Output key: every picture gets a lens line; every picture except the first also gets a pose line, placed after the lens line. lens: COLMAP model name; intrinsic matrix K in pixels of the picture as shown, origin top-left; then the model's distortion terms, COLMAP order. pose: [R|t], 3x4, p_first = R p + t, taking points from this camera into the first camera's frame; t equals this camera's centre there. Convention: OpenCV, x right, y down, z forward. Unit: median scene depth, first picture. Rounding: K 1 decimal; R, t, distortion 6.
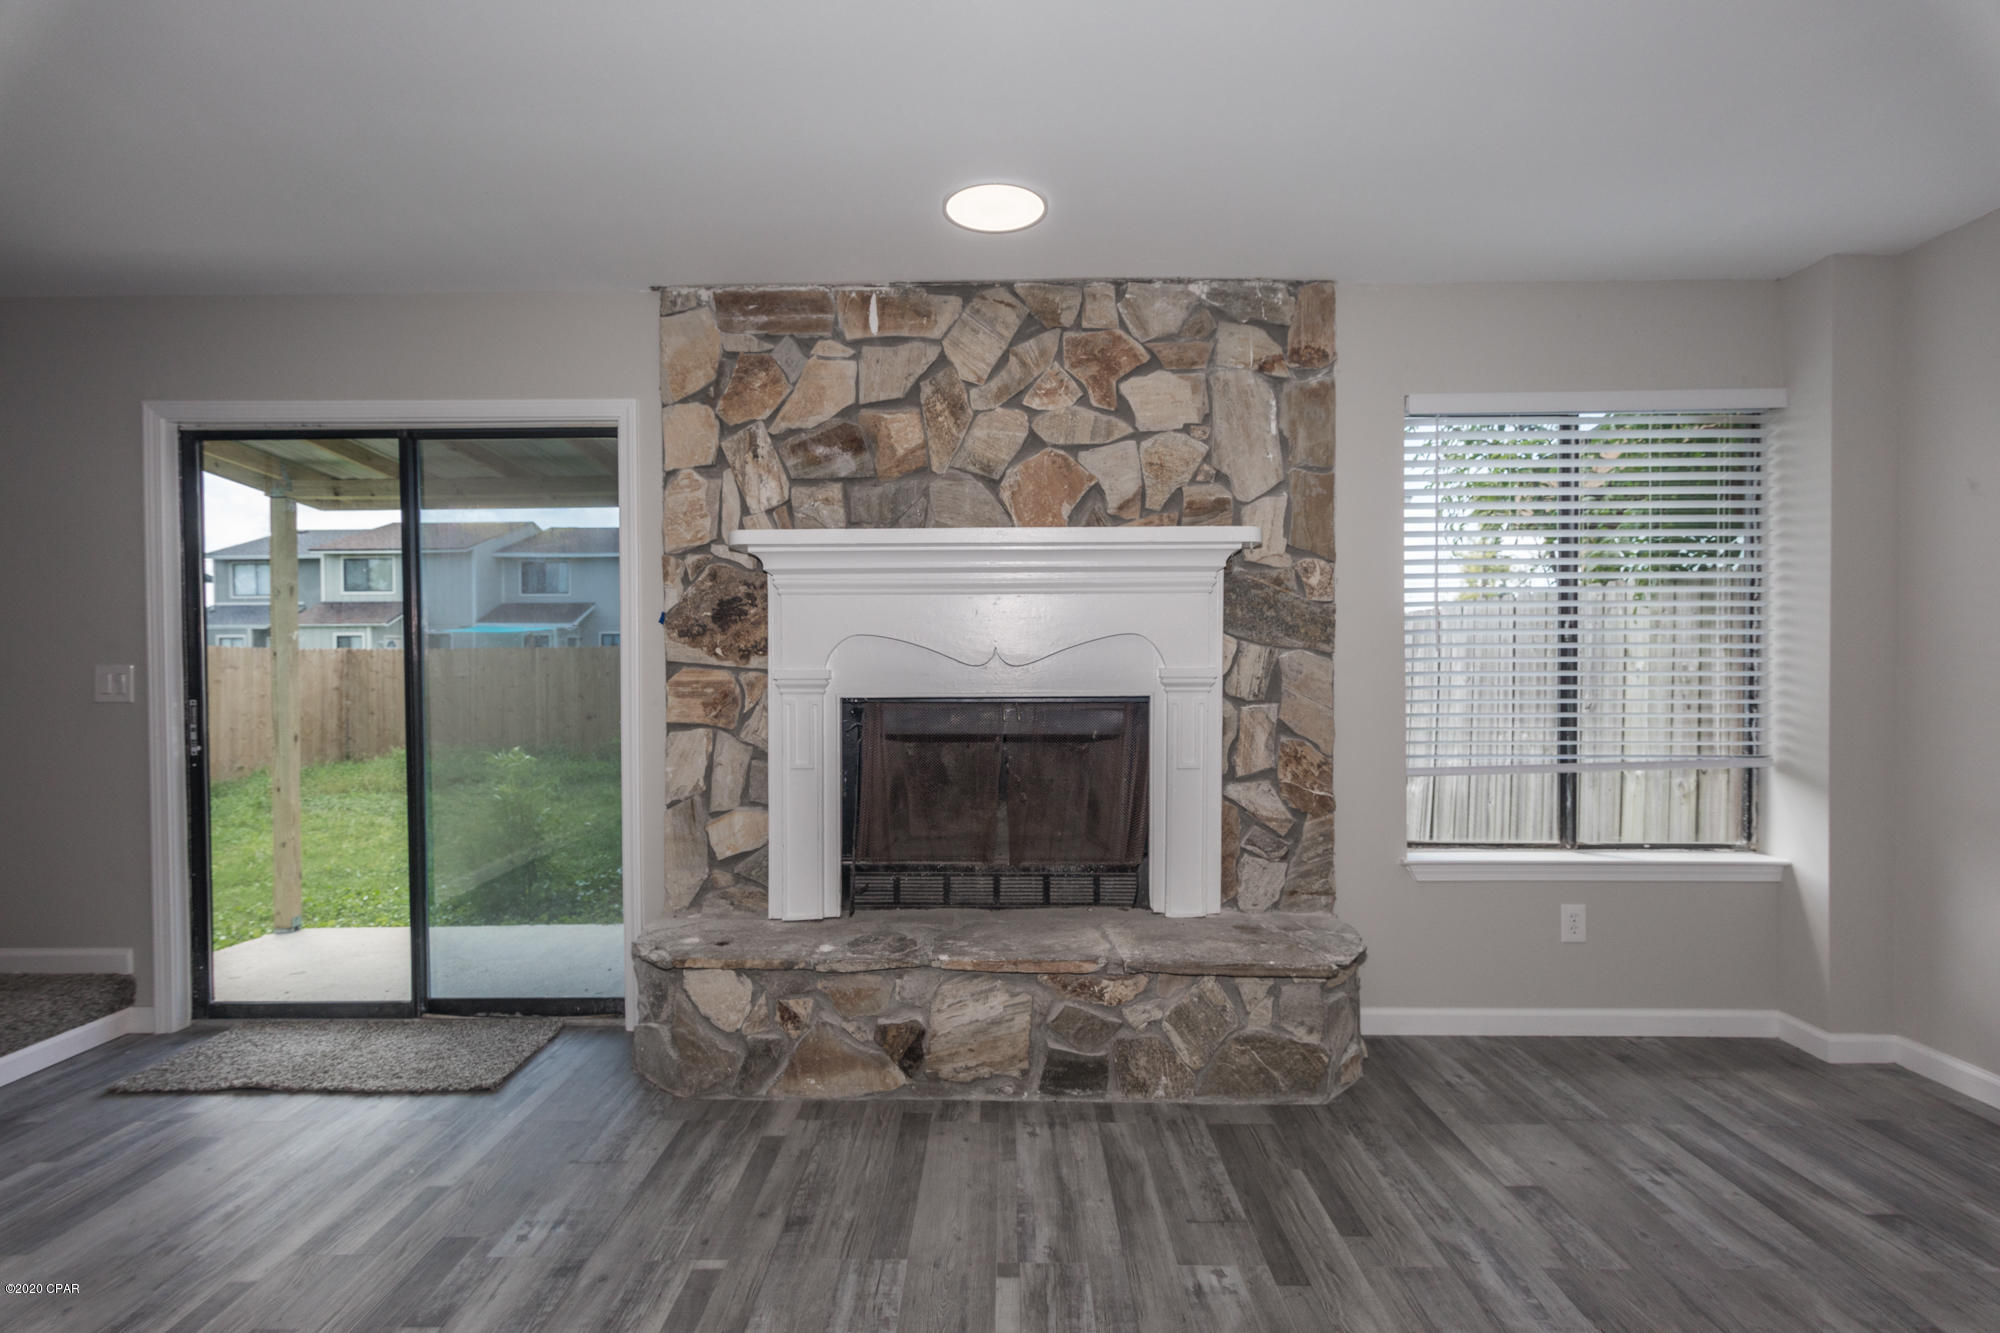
lens RADIAL K [[961.0, 0, 994.9], [0, 961.0, 665.5], [0, 0, 1]] dist [0.004104, -0.000998]
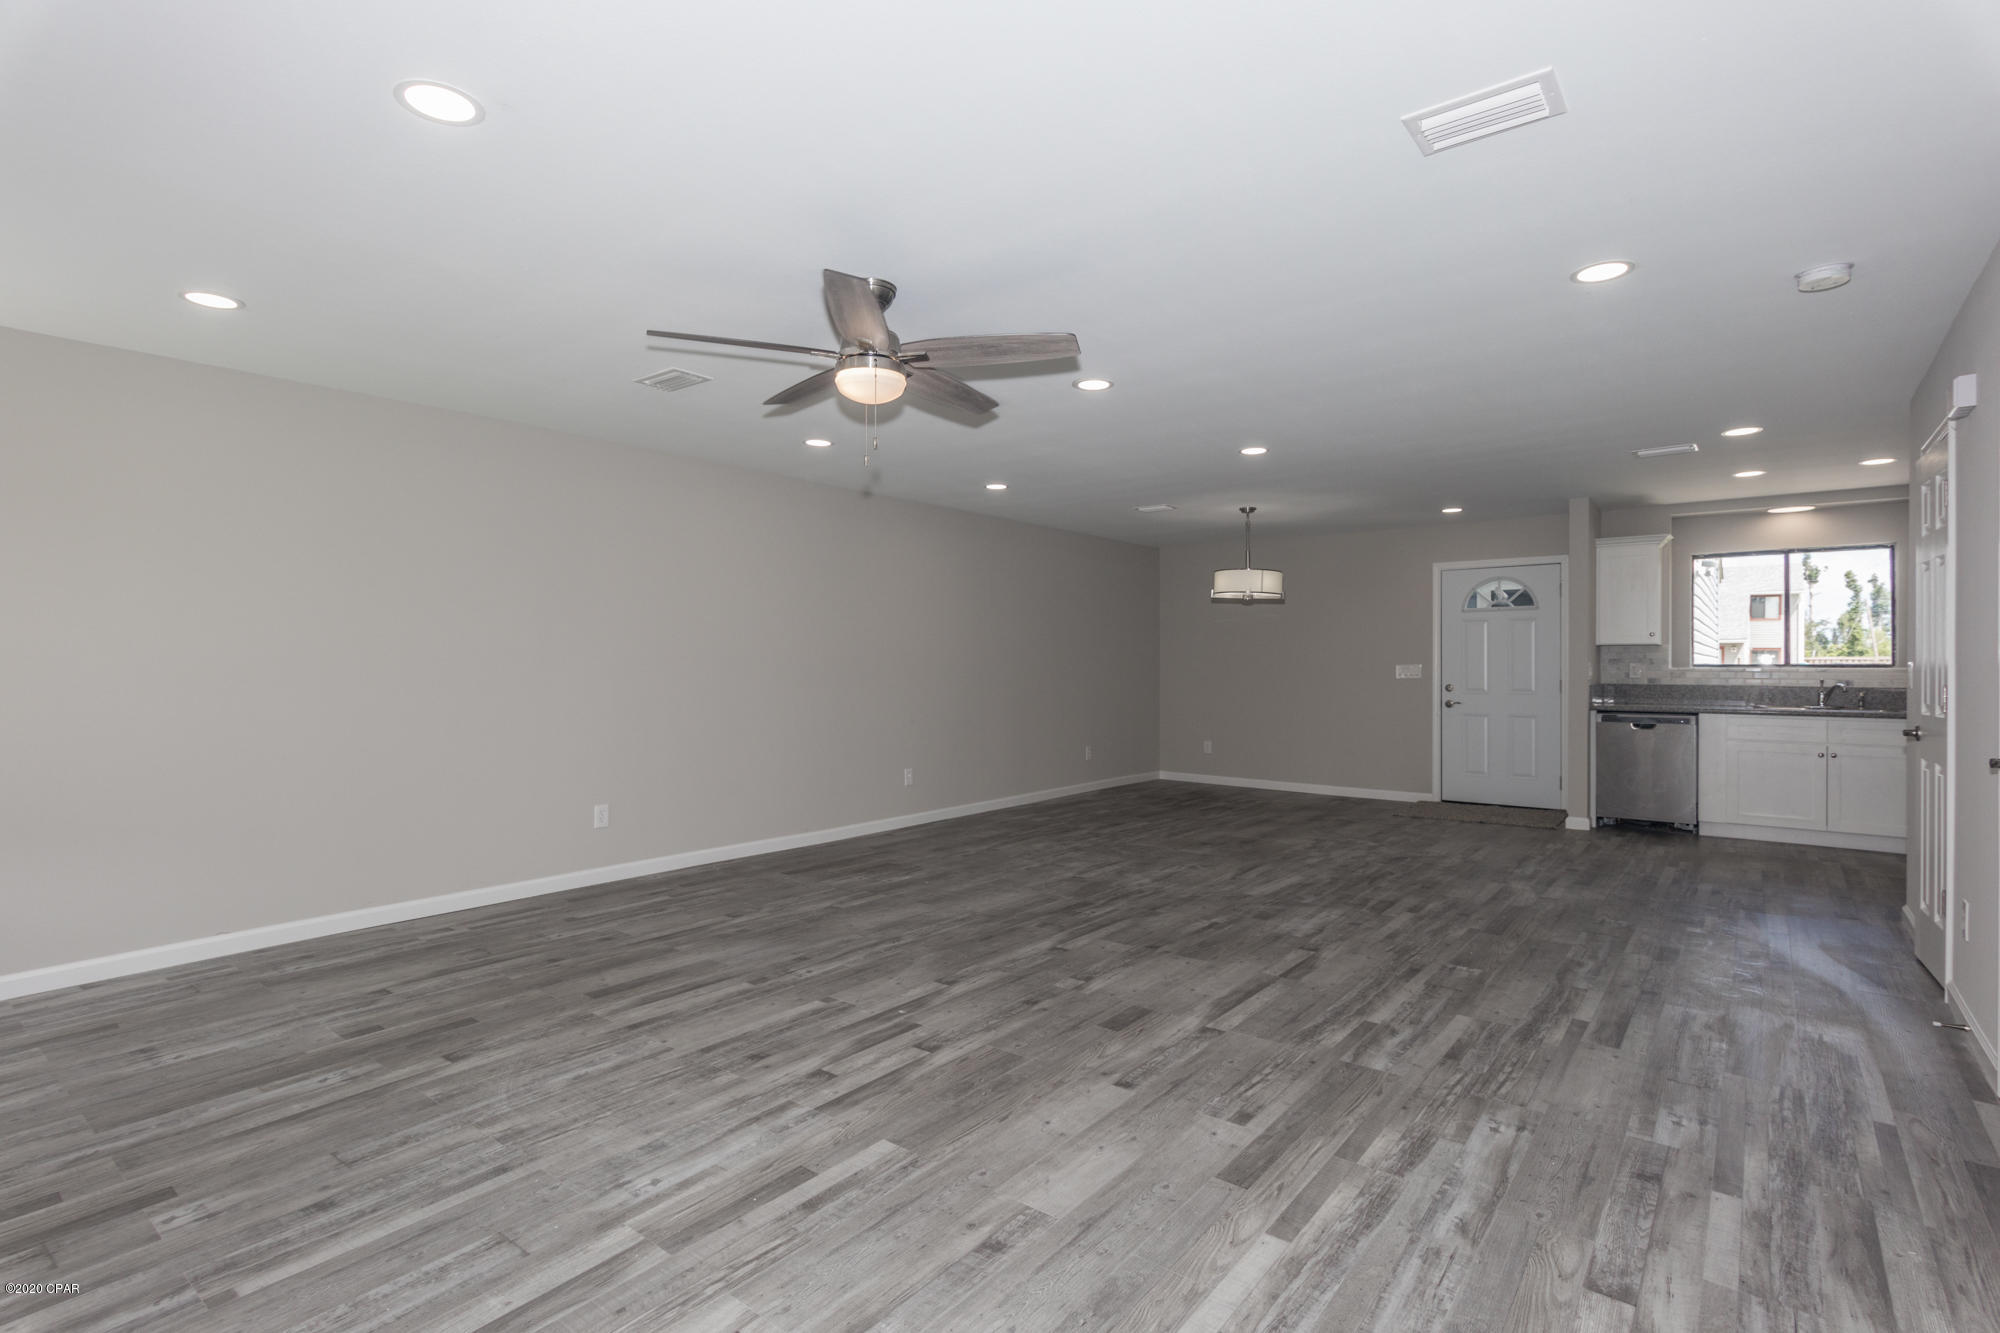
lens RADIAL K [[961.0, 0, 995.0], [0, 961.0, 679.7], [0, 0, 1]] dist [0.004104, -0.000998]
pose [[-0.788564, -0.007518, 0.614907, -0.721364], [0.006901, 0.999754, 0.021073, -0.000189], [-0.614915, 0.020861, -0.788318, 0.778792]]
